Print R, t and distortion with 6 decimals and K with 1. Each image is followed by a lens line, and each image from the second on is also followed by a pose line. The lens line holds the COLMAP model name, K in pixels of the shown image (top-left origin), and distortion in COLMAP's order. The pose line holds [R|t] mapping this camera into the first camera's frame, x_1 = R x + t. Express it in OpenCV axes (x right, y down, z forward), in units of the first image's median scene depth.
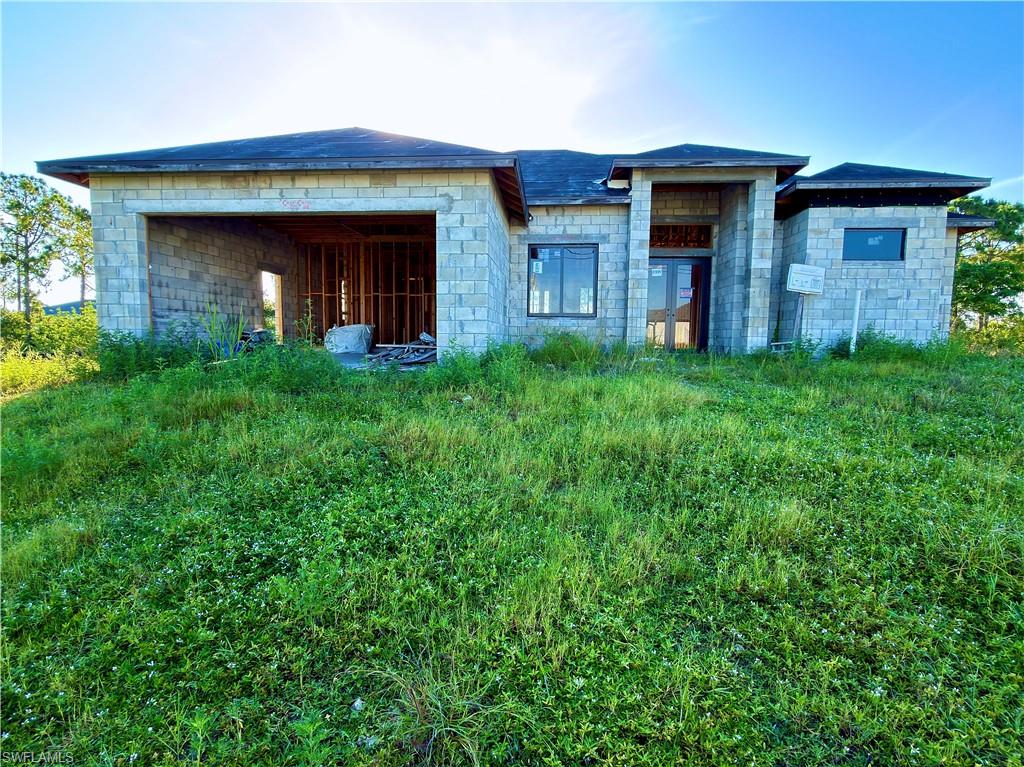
lens RADIAL K [[535.2, 0, 506.3], [0, 535.2, 384.4], [0, 0, 1]] dist [-0.006147, -0.000145]
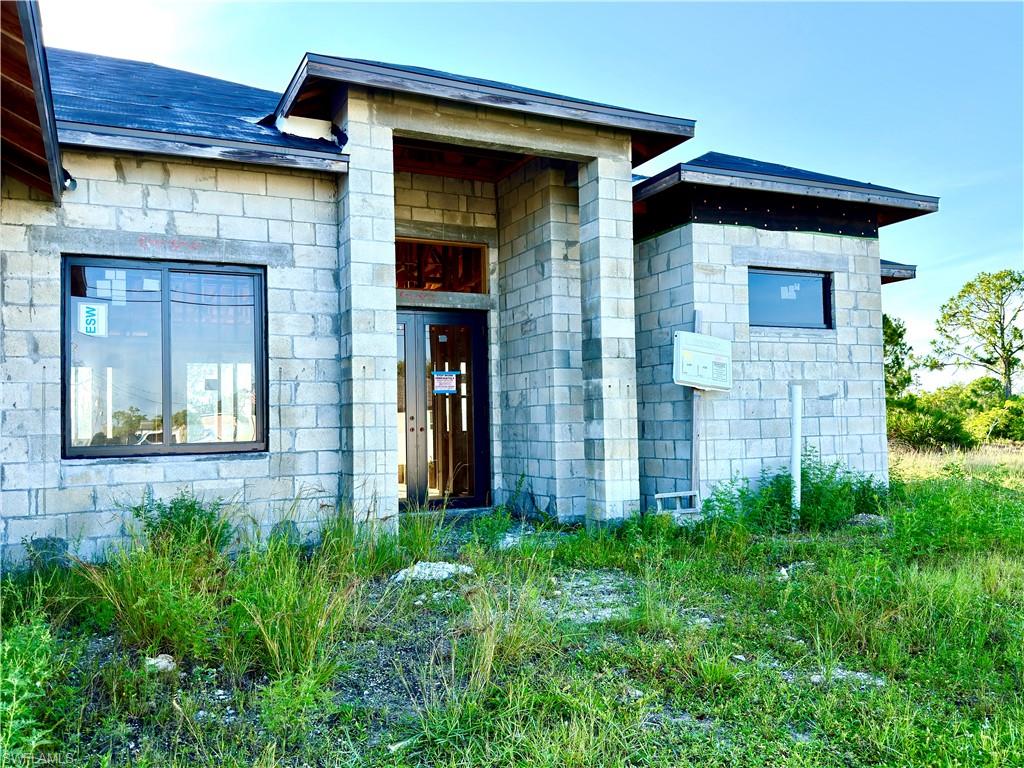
lens RADIAL K [[832.5, 0, 513.4], [0, 832.5, 394.5], [0, 0, 1]] dist [0.046480, -0.036698]
pose [[0.863120, -0.011205, 0.504874, 0.018019], [0.076670, 0.991072, -0.109077, -0.090198], [-0.499144, 0.132856, 0.856274, 0.403680]]
